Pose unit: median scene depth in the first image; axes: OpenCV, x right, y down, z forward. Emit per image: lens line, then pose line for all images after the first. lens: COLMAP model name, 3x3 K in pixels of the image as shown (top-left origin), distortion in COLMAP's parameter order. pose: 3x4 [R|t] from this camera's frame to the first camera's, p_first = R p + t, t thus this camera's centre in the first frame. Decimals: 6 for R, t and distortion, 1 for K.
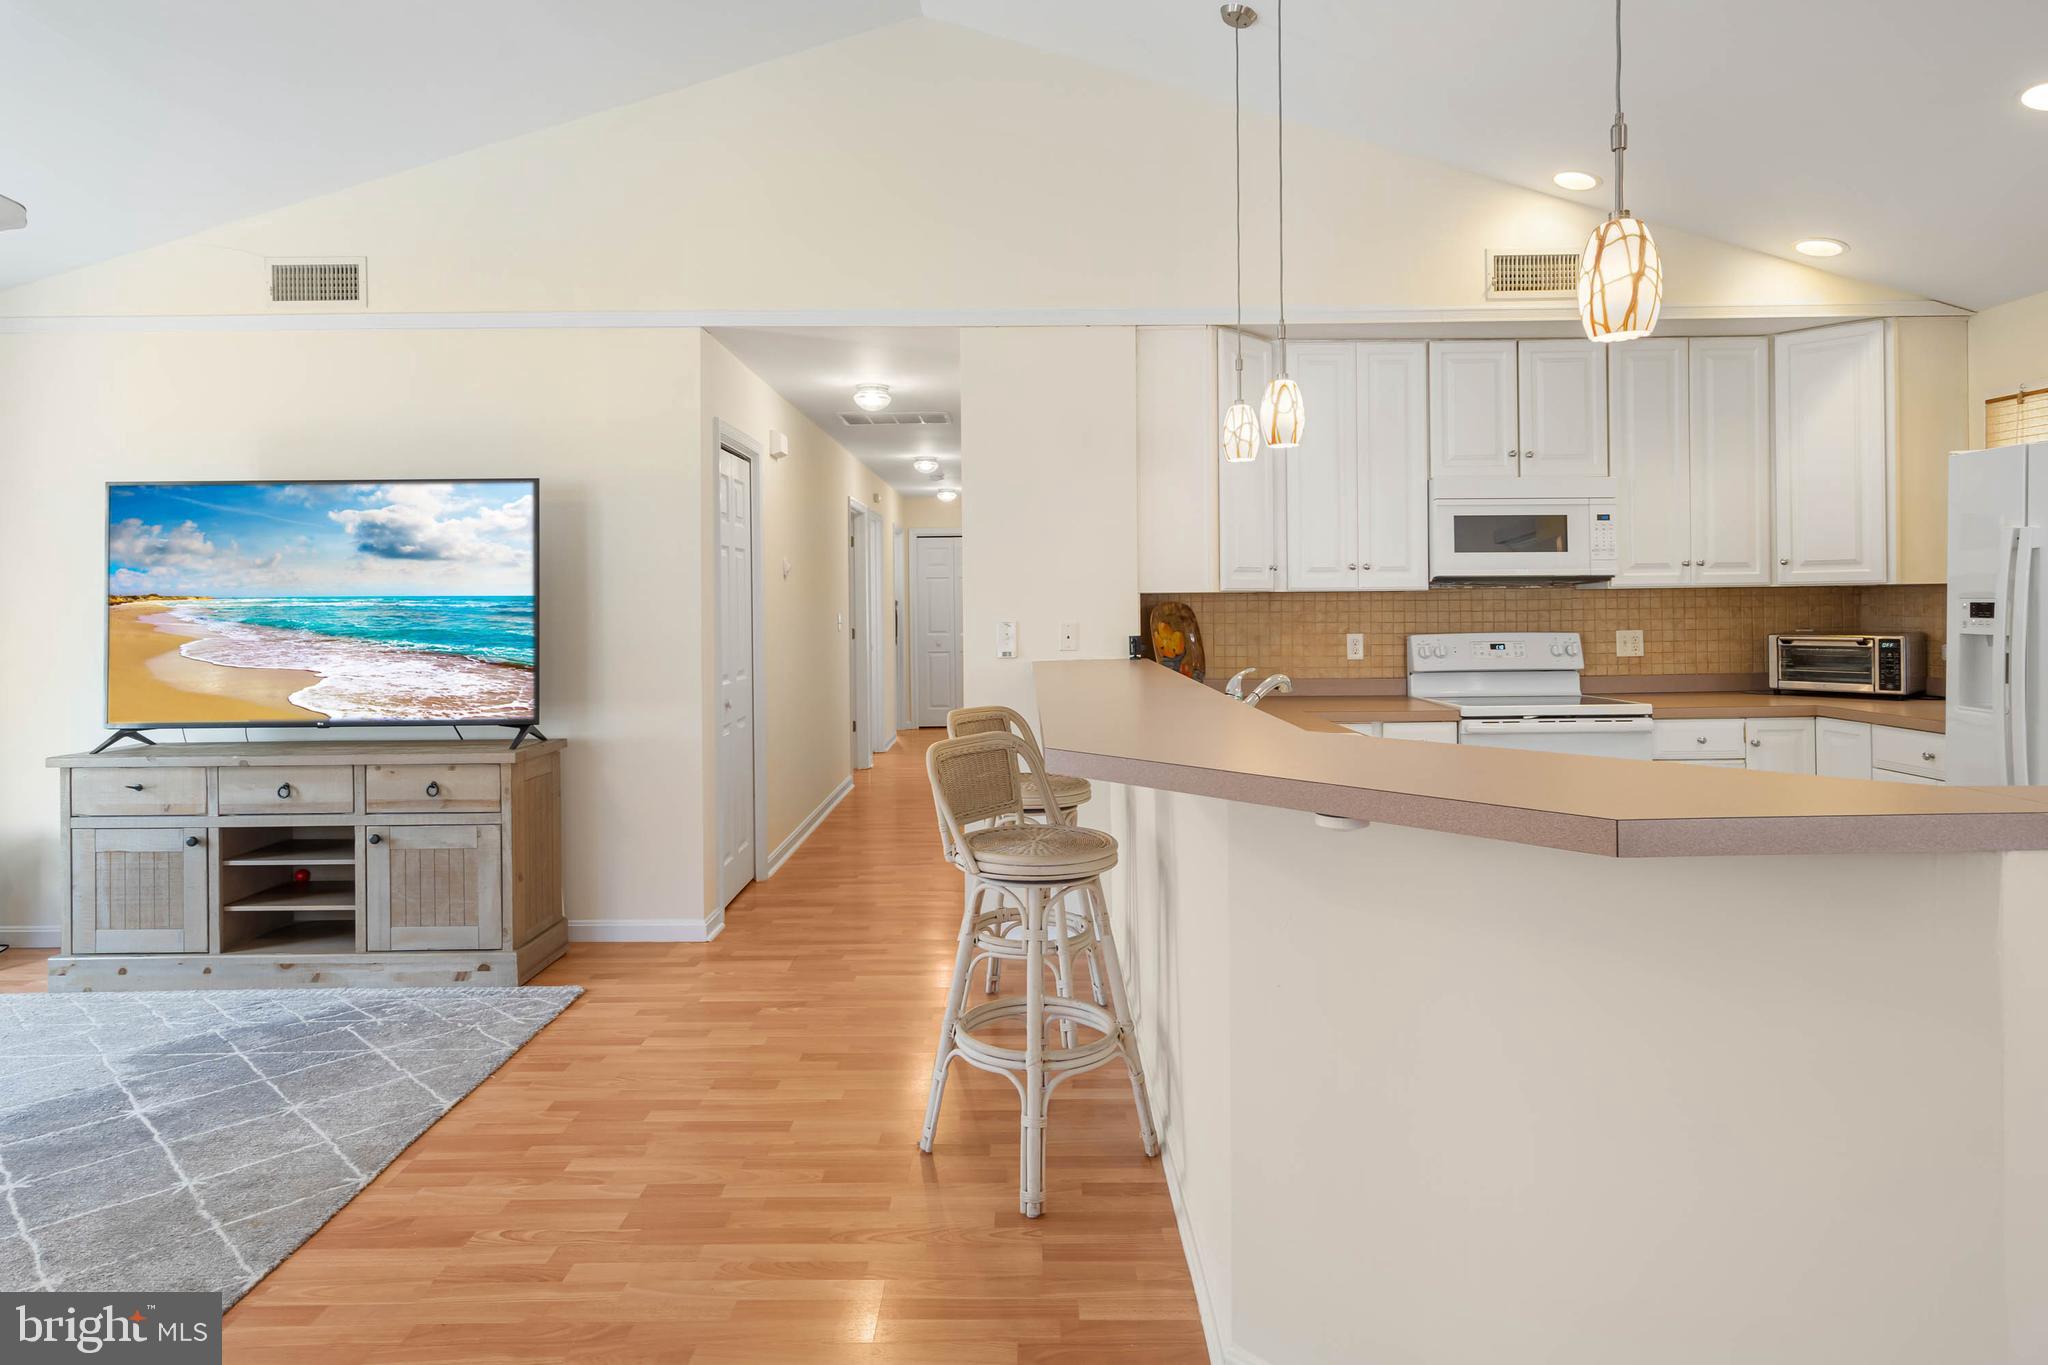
lens RADIAL K [[1148.1, 0, 1024.4], [0, 1148.1, 599.4], [0, 0, 1]] dist [0.004380, 0.000819]
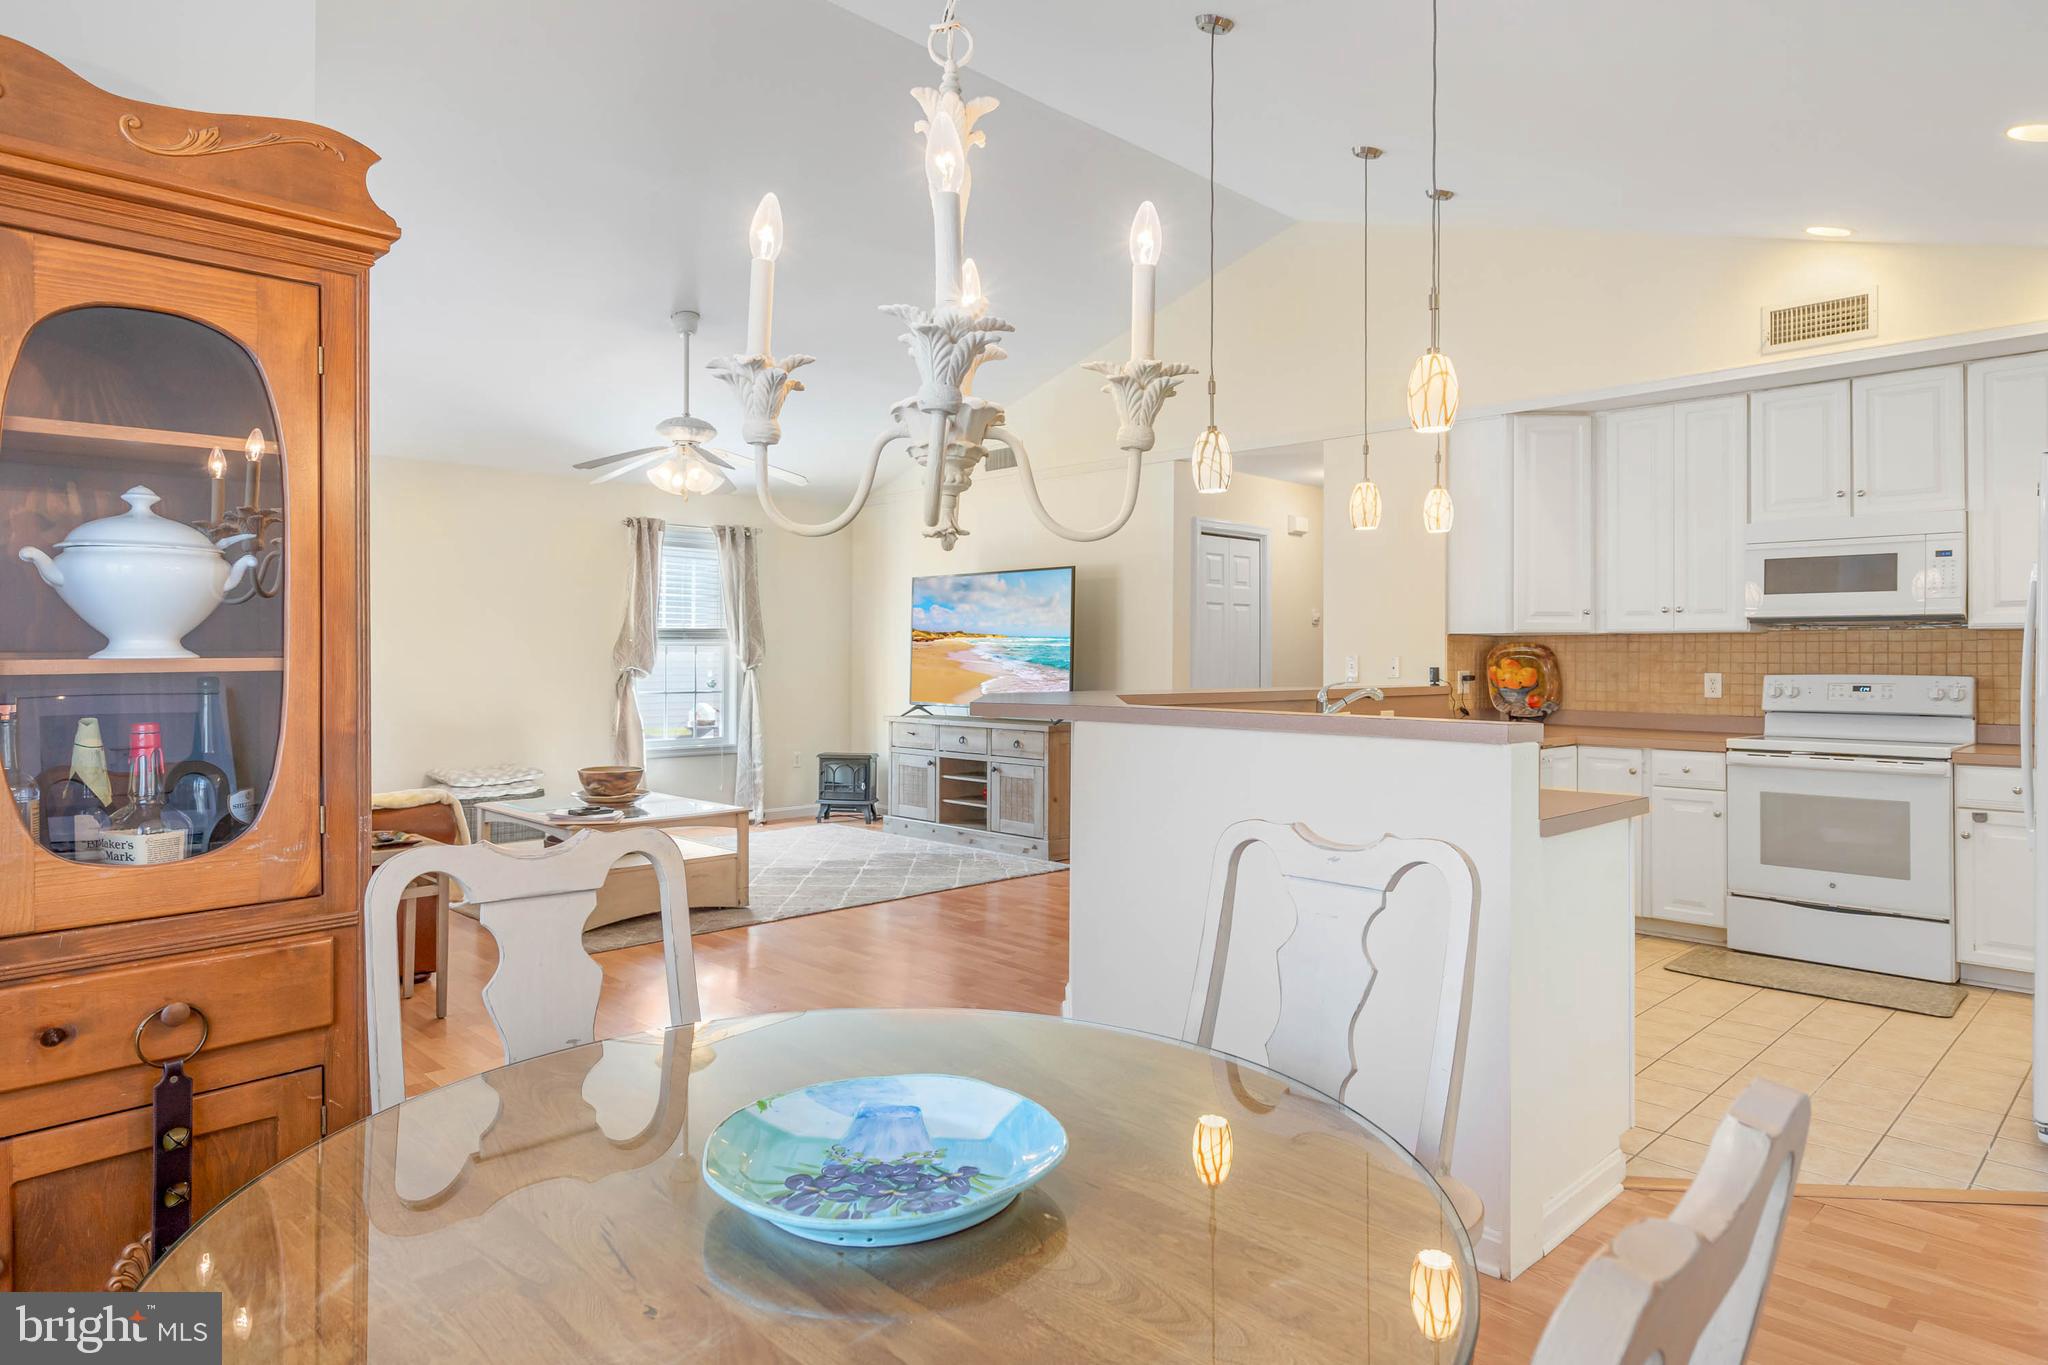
lens RADIAL K [[1182.2, 0, 1022.8], [0, 1182.2, 640.7], [0, 0, 1]] dist [0.002917, 0.002192]
pose [[0.698102, 0.001376, -0.715997, 0.671944], [-0.009375, 0.999930, -0.007219, 0.015054], [0.715937, 0.011751, 0.698066, -0.229052]]
